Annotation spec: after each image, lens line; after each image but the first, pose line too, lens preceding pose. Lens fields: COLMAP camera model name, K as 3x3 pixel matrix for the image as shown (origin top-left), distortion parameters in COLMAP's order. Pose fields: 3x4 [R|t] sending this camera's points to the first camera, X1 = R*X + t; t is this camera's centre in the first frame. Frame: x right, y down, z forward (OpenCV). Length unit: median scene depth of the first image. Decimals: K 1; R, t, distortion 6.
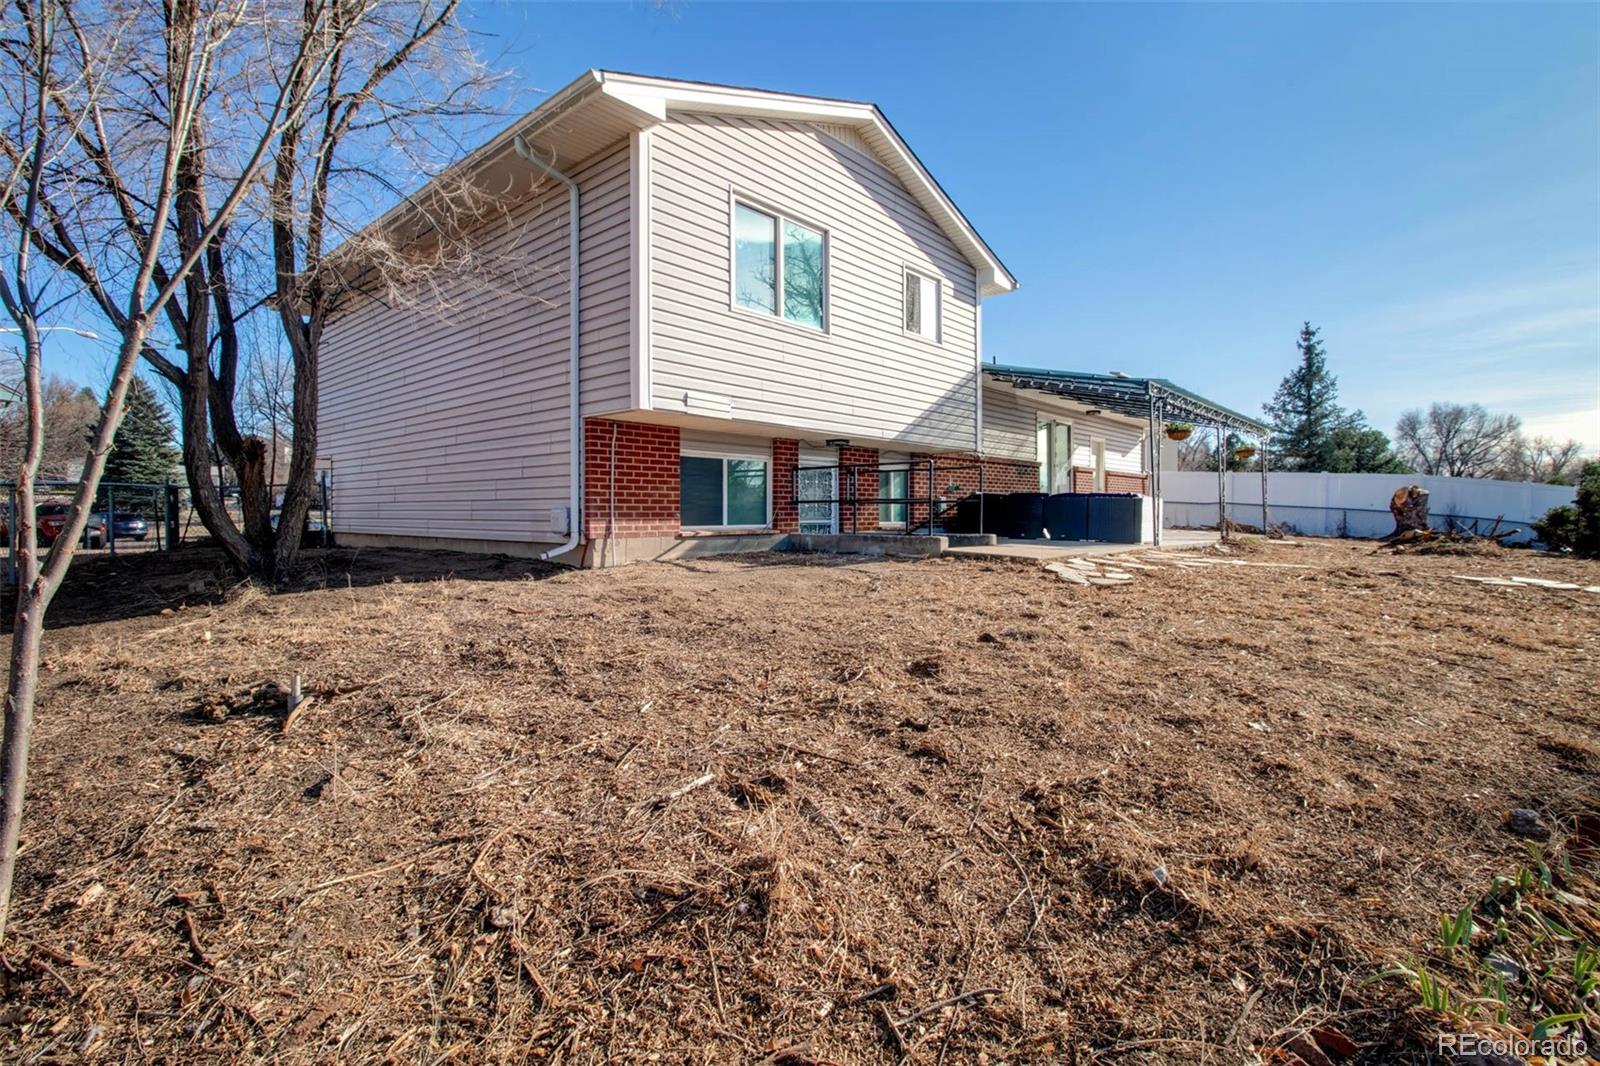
lens RADIAL K [[750.4, 0, 806.9], [0, 750.4, 526.2], [0, 0, 1]] dist [0.011859, -0.014135]
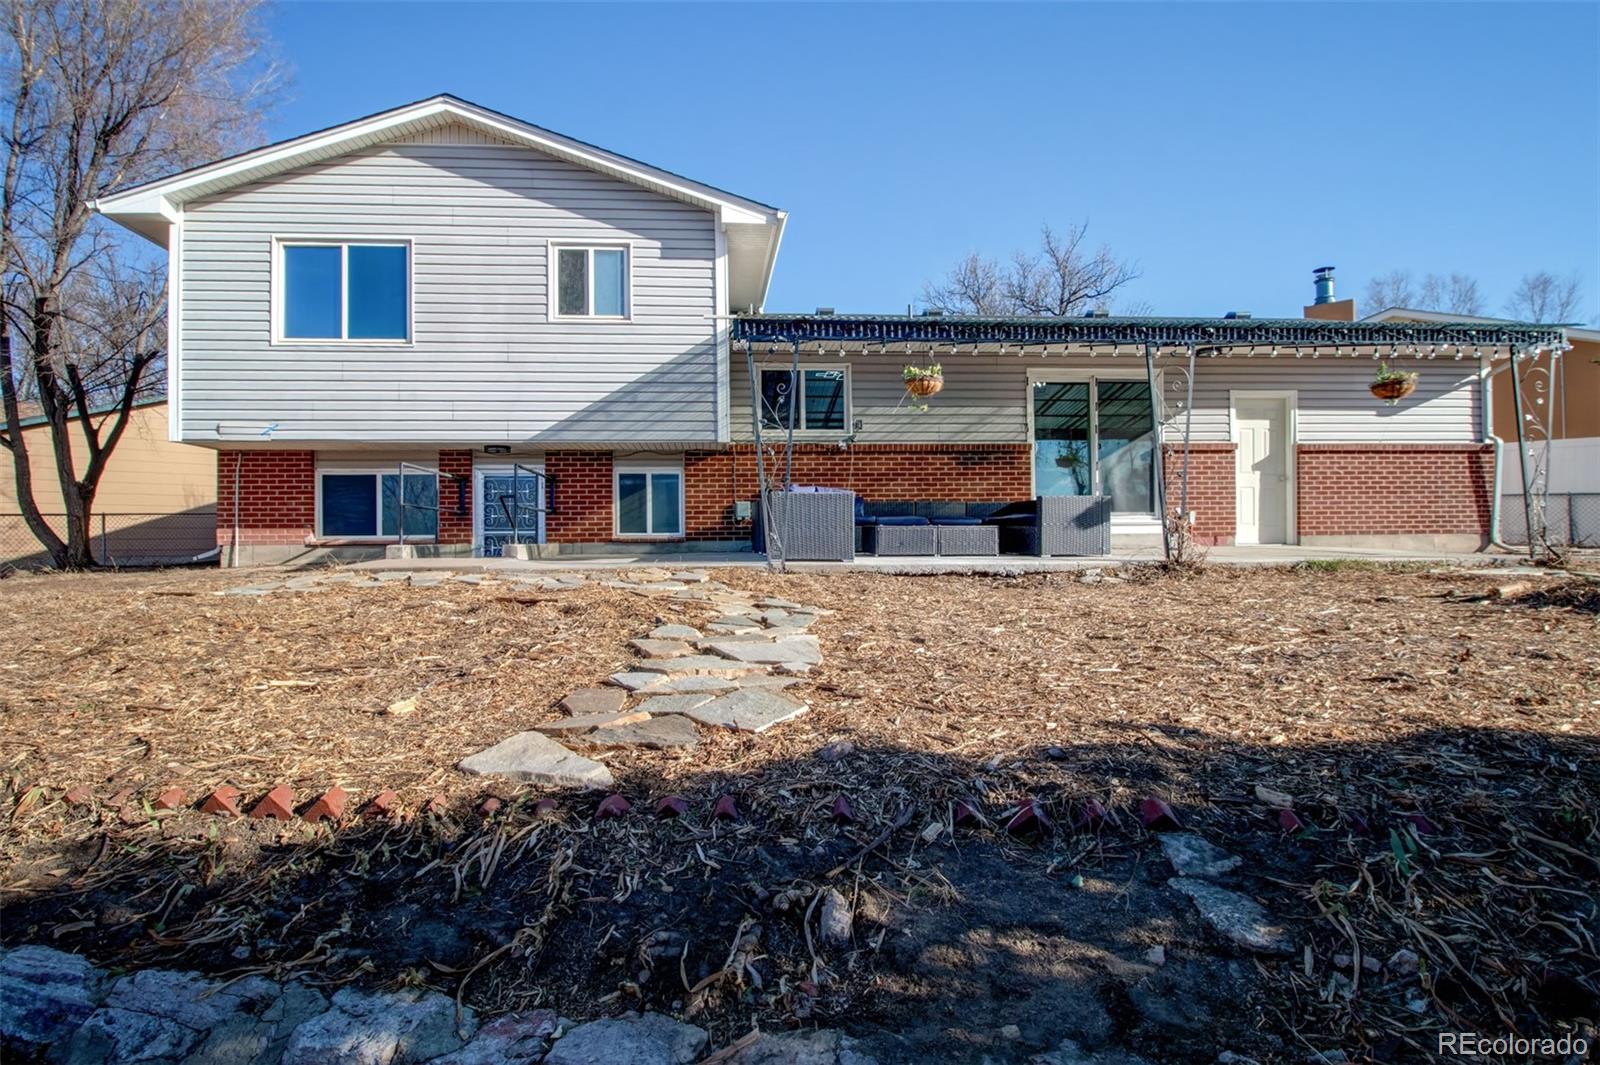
lens RADIAL K [[738.0, 0, 808.6], [0, 738.0, 519.4], [0, 0, 1]] dist [0.002718, -0.012702]
pose [[0.717487, -0.013885, -0.696433, 0.974343], [-0.003739, 0.999710, -0.023784, -0.001355], [0.696562, 0.019669, 0.717227, 0.606250]]
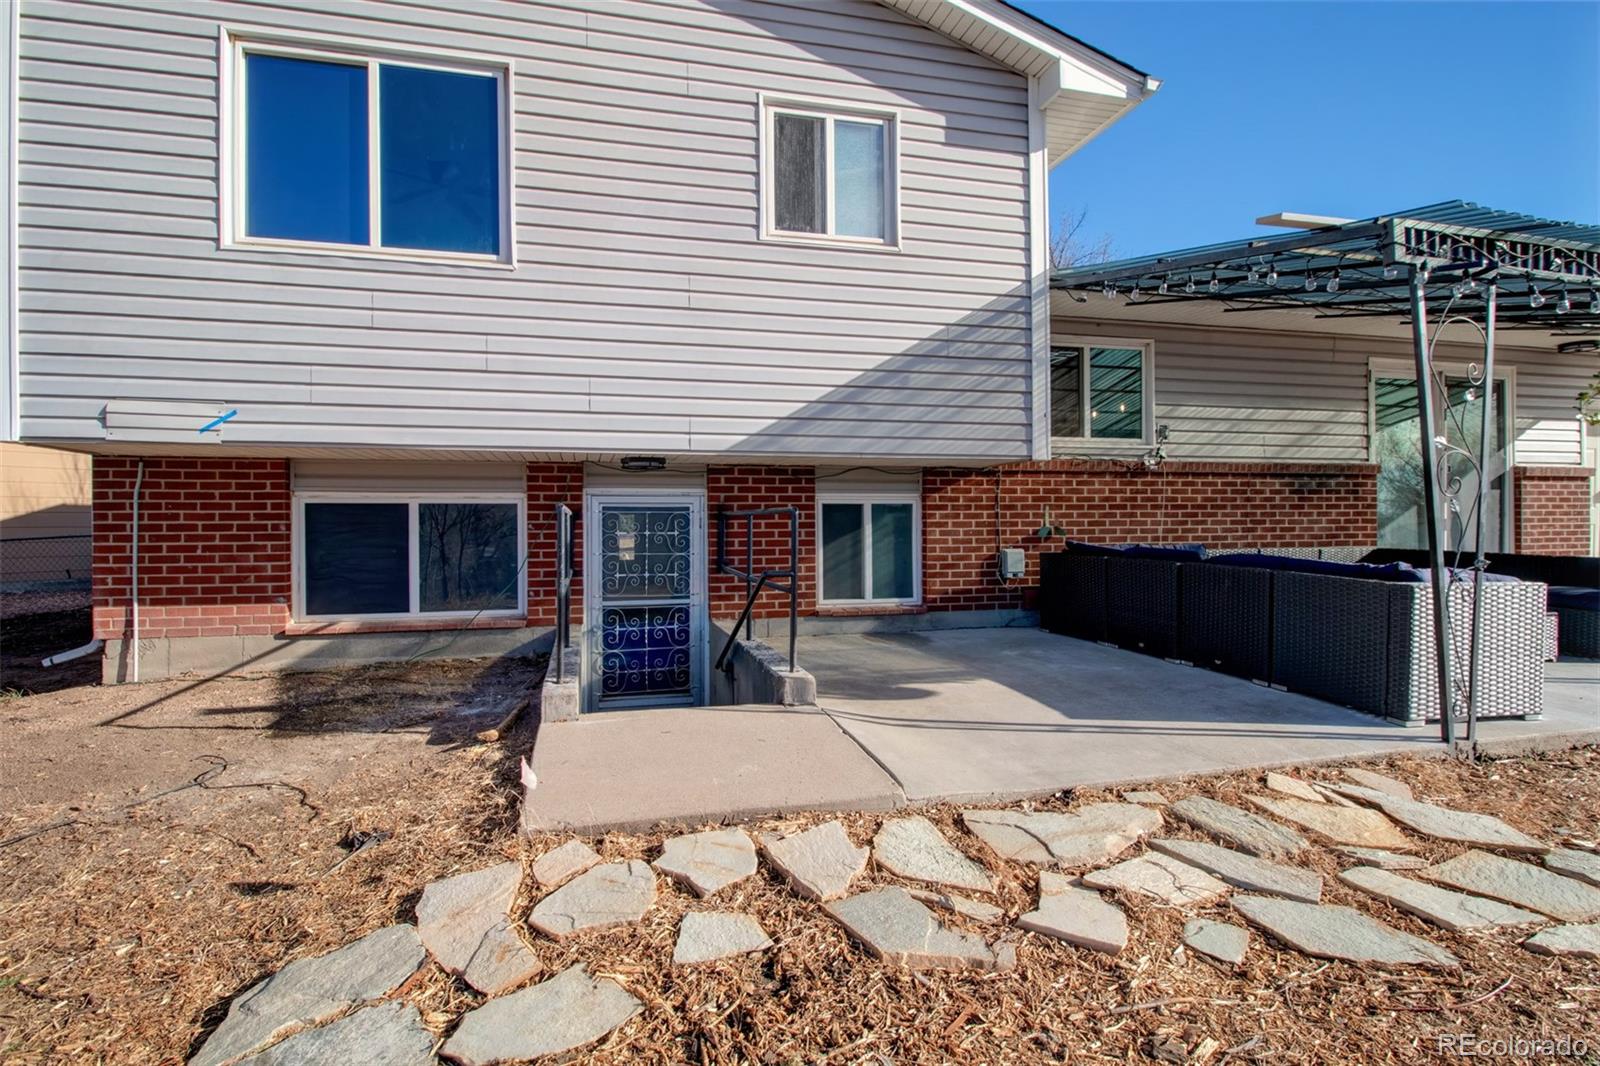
lens RADIAL K [[750.4, 0, 806.9], [0, 750.4, 526.2], [0, 0, 1]] dist [0.011859, -0.014135]
pose [[0.815049, 0.005579, -0.579365, 0.453112], [-0.008229, 0.999964, -0.001947, -0.065183], [0.579334, 0.006355, 0.815066, 0.625203]]
